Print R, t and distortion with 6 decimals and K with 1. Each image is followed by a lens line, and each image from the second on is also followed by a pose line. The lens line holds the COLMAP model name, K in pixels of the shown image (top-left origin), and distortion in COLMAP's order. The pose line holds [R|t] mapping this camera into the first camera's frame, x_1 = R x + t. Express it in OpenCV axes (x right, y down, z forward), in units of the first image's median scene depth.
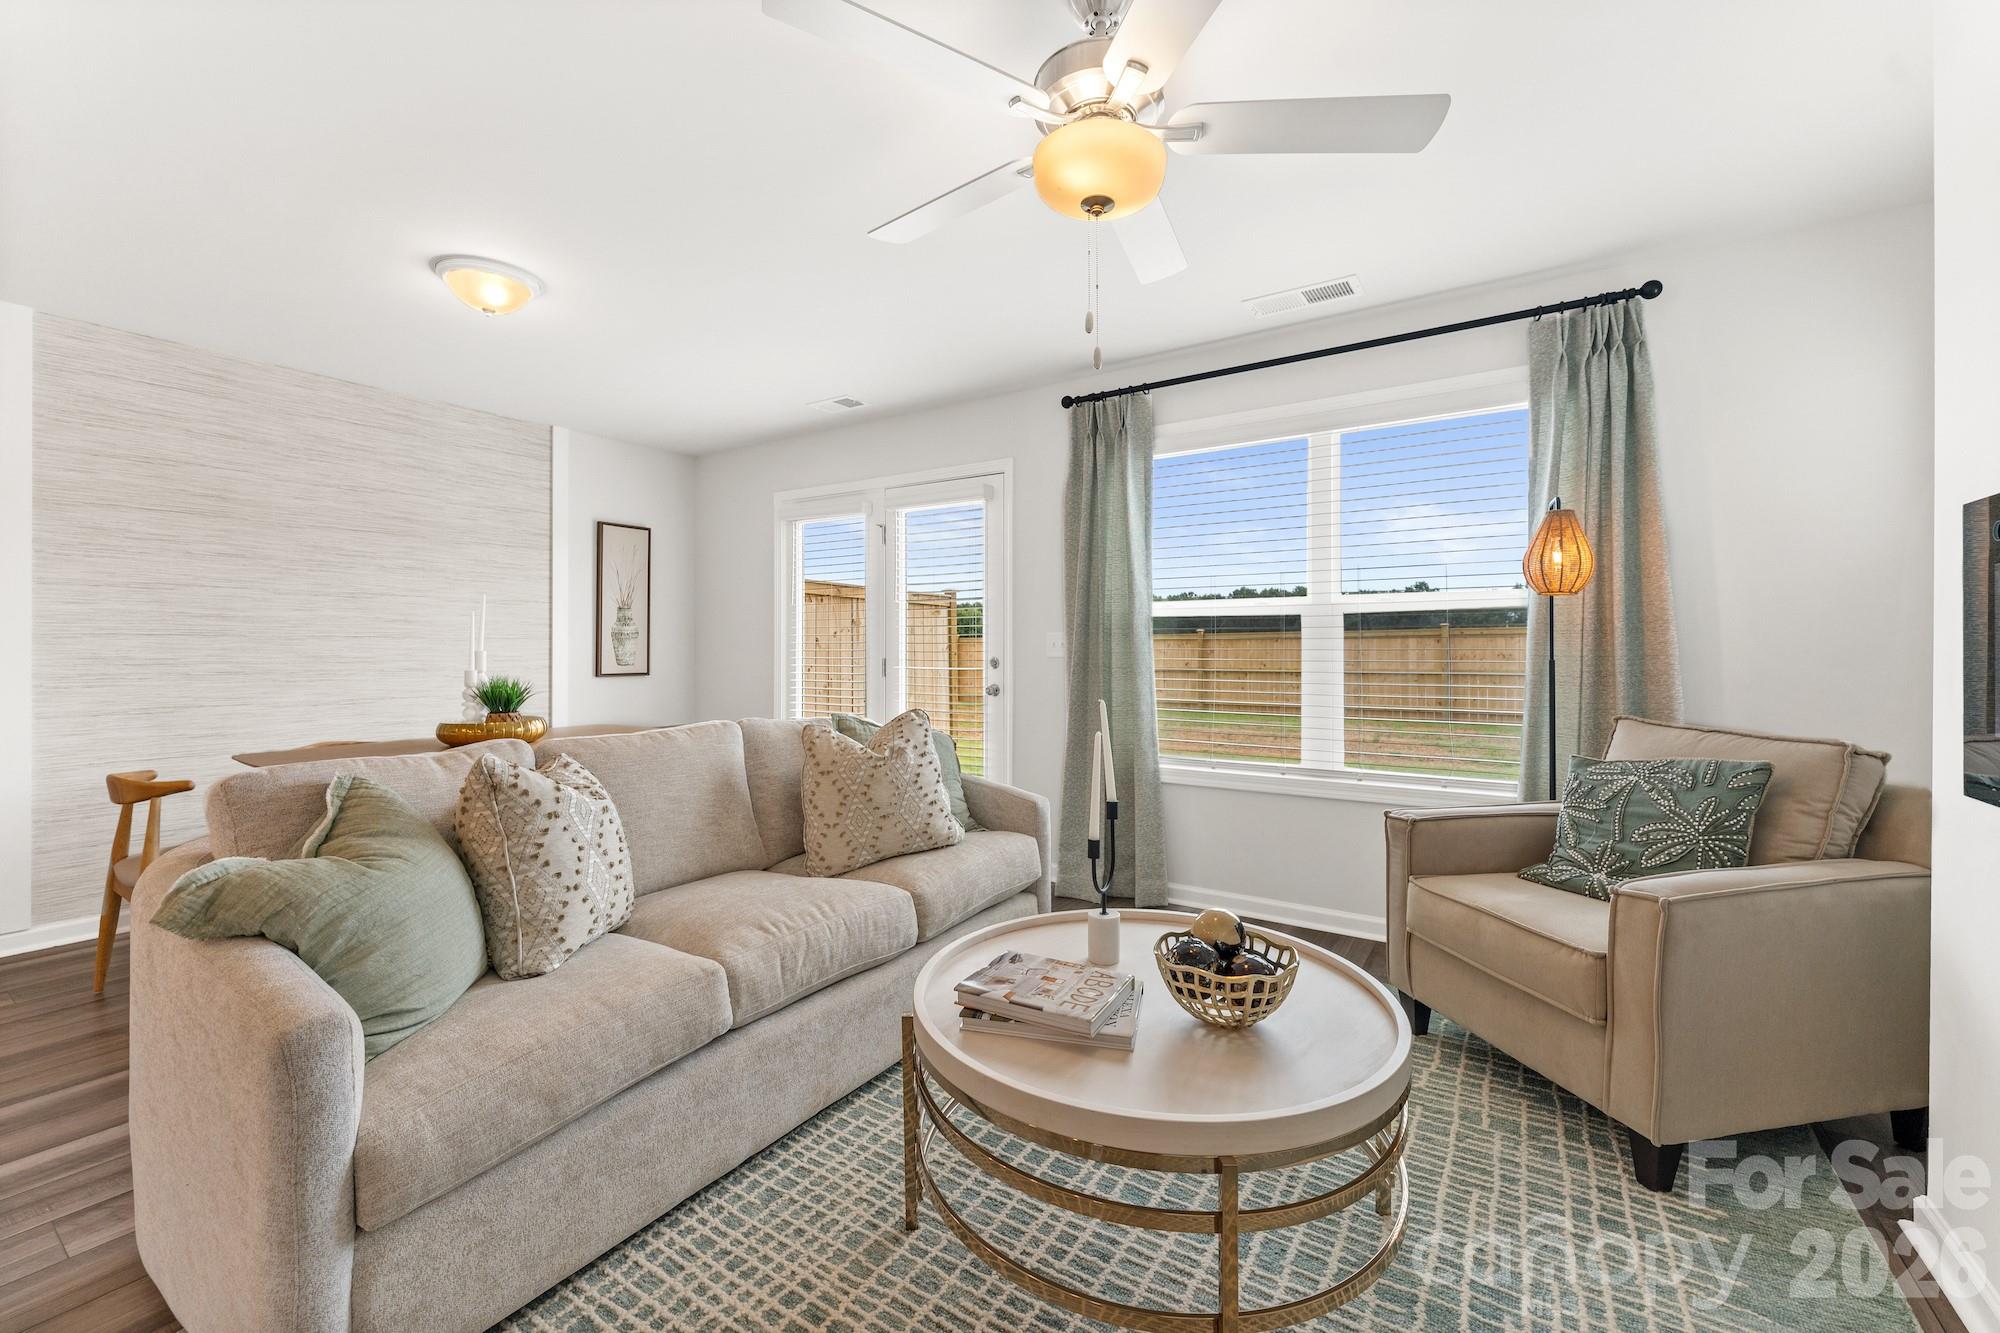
lens RADIAL K [[824.5, 0, 1009.3], [0, 824.5, 642.3], [0, 0, 1]] dist [-0.000468, 0.000355]
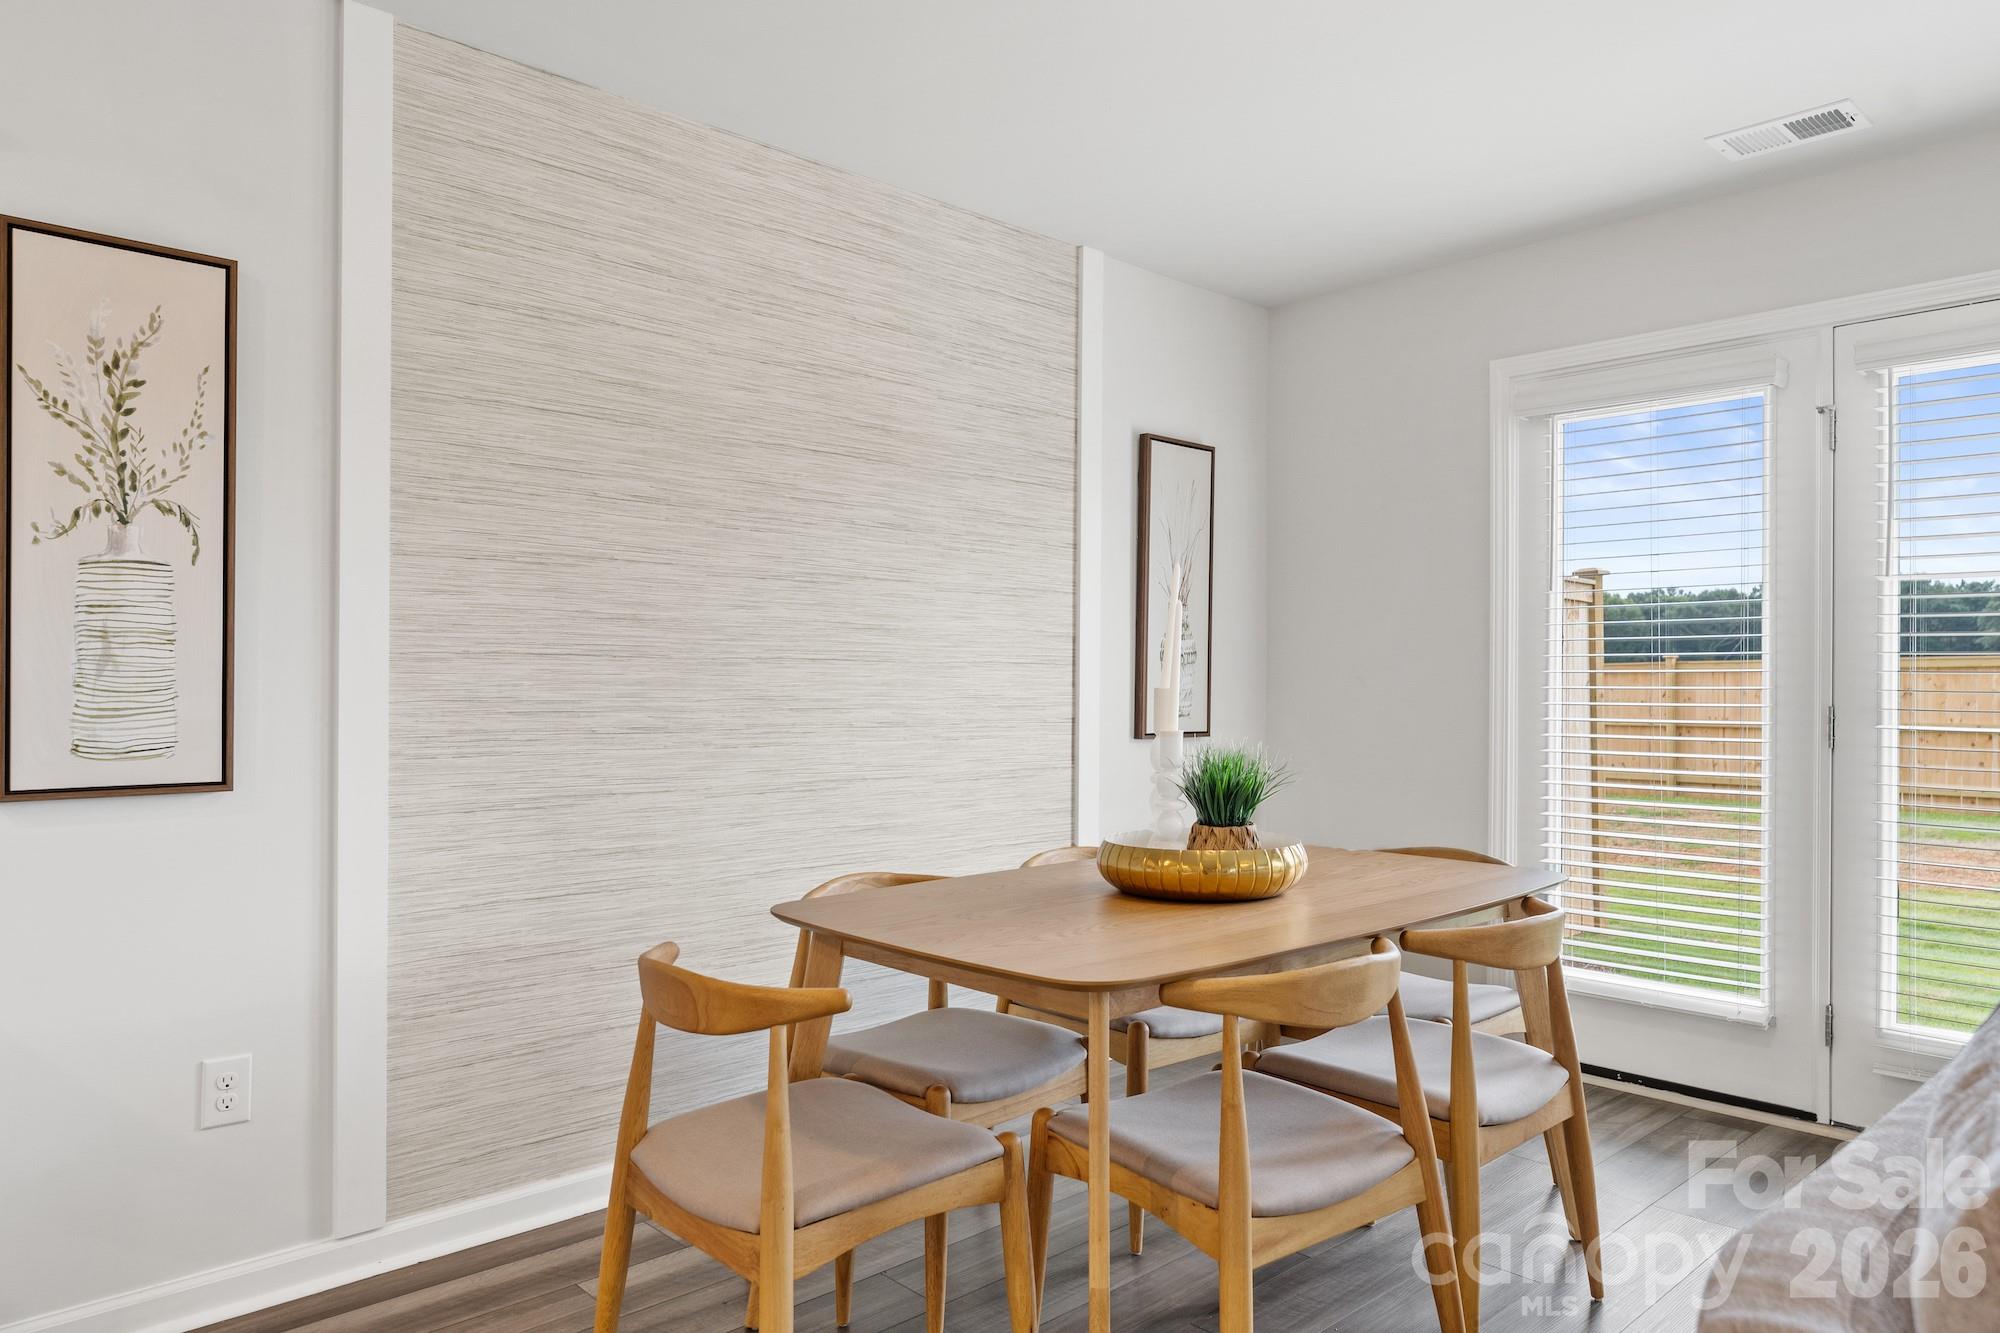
lens RADIAL K [[1313.2, 0, 994.7], [0, 1313.2, 674.6], [0, 0, 1]] dist [-0.002647, 0.001407]
pose [[0.971201, 0.003645, -0.238235, -0.500735], [-0.002442, 0.999983, 0.005345, -0.001664], [0.238251, -0.004610, 0.971193, 0.237953]]
